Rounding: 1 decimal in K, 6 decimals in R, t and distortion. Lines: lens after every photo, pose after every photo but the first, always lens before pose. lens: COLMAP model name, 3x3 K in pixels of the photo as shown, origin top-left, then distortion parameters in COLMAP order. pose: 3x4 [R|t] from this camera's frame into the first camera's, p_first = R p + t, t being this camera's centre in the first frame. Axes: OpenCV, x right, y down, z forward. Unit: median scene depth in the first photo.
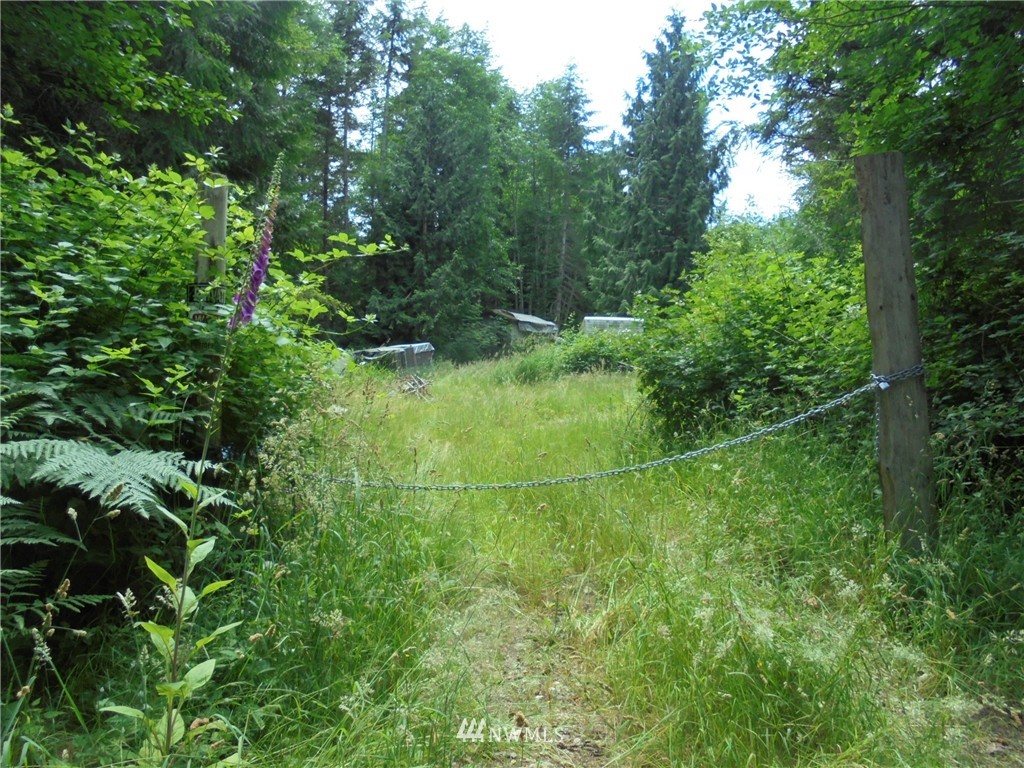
lens RADIAL K [[782.7, 0, 512.0], [0, 782.7, 384.0], [0, 0, 1]] dist [-0.144081, 0.002860]
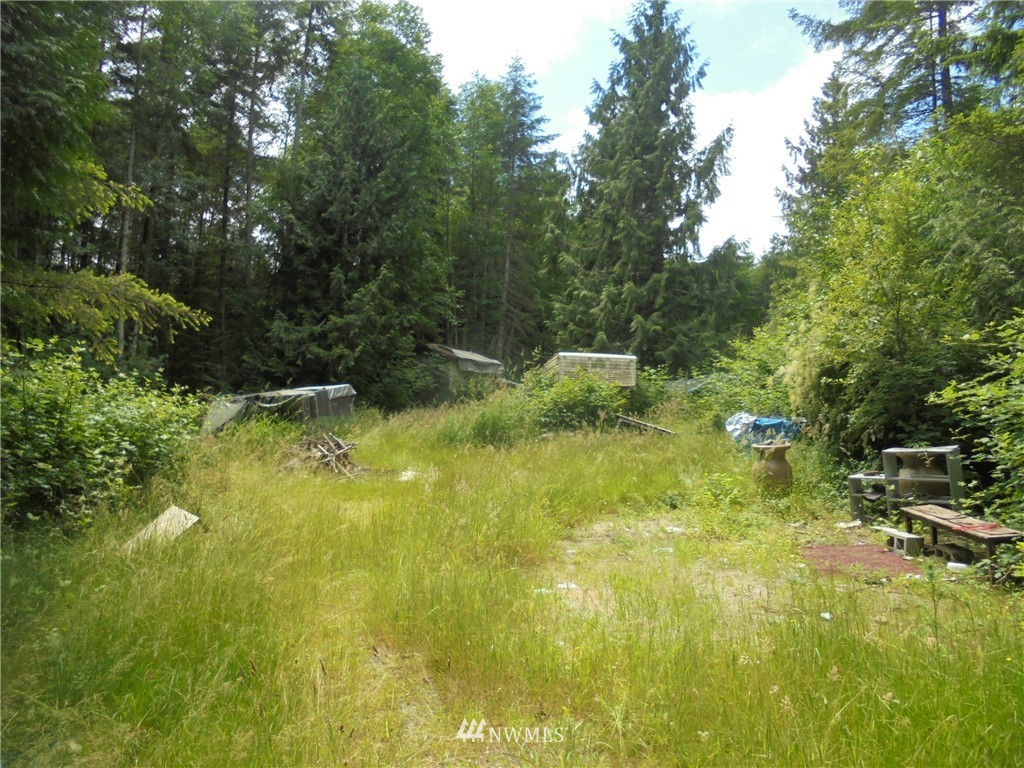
lens RADIAL K [[782.7, 0, 512.0], [0, 782.7, 384.0], [0, 0, 1]] dist [-0.144081, 0.002860]
pose [[0.993782, 0.011853, 0.110713, -0.028877], [-0.005975, 0.998562, -0.053280, -0.012474], [-0.111185, 0.052287, 0.992423, 0.212012]]
